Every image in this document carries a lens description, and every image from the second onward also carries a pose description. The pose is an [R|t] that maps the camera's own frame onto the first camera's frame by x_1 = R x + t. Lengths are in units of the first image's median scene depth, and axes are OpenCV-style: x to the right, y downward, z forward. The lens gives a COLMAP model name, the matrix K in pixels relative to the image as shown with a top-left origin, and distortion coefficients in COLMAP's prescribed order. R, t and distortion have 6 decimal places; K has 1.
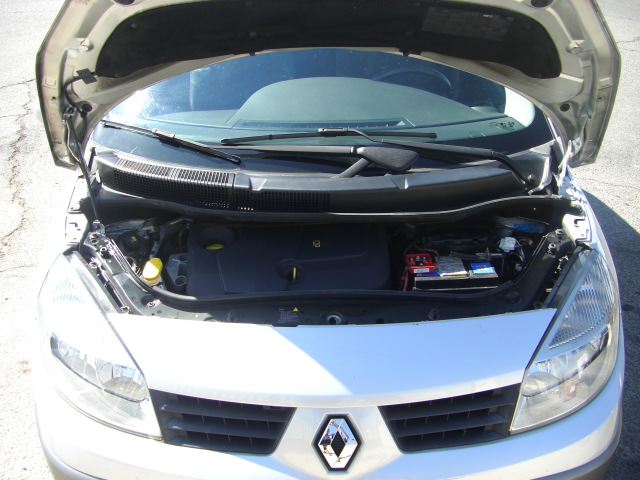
lens RADIAL K [[702.6, 0, 319.0], [0, 702.6, 236.9], [0, 0, 1]] dist [-0.132186, 0.000000]
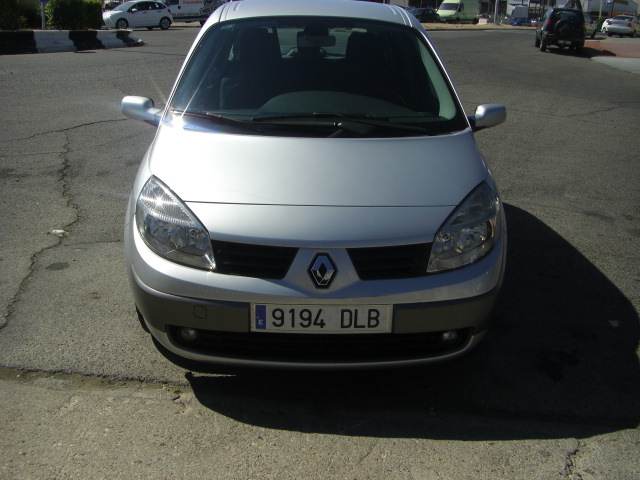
lens RADIAL K [[702.6, 0, 320.2], [0, 702.6, 243.5], [0, 0, 1]] dist [-0.132186, 0.000000]
pose [[0.999715, 0.016873, 0.016891, -0.006653], [-0.014741, 0.992754, -0.119258, 0.329234], [-0.018781, 0.118975, 0.992720, -0.534490]]
